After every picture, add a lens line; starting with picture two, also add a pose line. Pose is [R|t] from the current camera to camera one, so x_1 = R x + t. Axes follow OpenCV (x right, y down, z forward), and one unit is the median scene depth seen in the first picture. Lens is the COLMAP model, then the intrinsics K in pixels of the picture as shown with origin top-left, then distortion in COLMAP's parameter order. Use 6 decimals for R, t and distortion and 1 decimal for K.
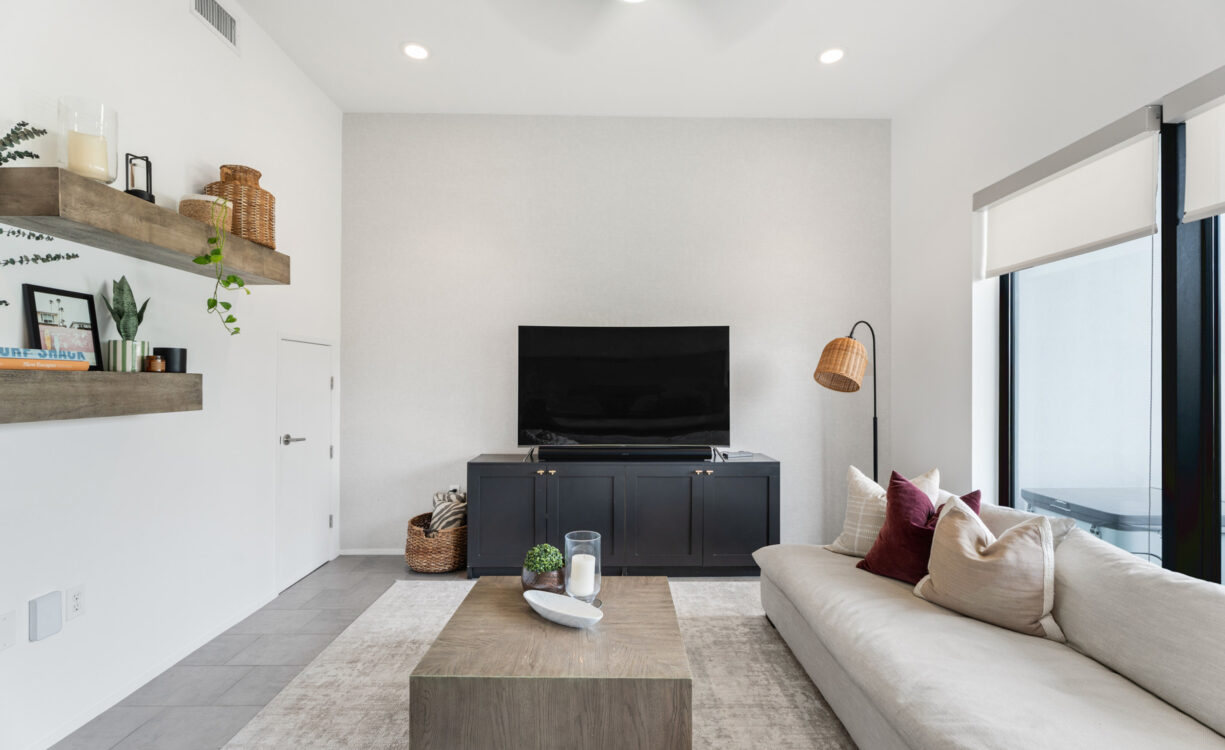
lens RADIAL K [[544.9, 0, 616.0], [0, 544.9, 381.8], [0, 0, 1]] dist [0.007089, -0.001537]
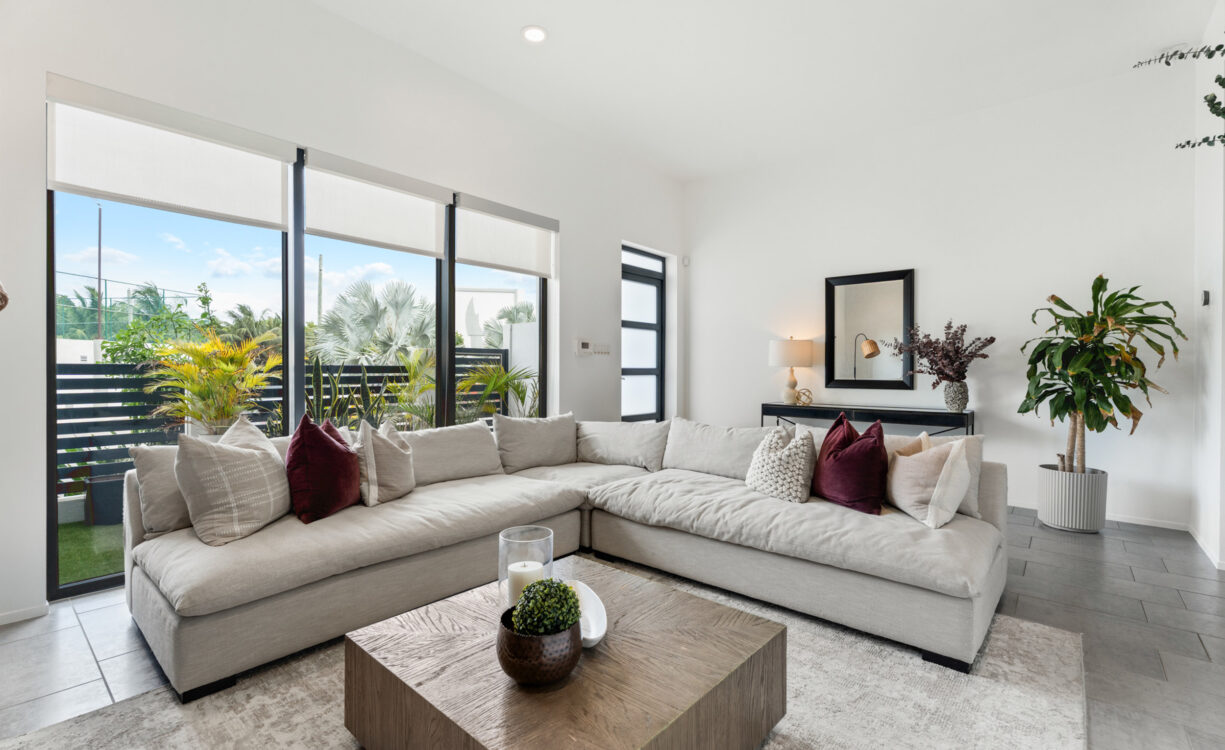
lens RADIAL K [[544.9, 0, 611.7], [0, 544.9, 372.6], [0, 0, 1]] dist [0.007089, -0.001537]
pose [[-0.753439, -0.010910, 0.657427, -0.484979], [-0.002314, 0.999900, 0.013942, 0.067413], [-0.657513, 0.008983, -0.753389, 1.208392]]
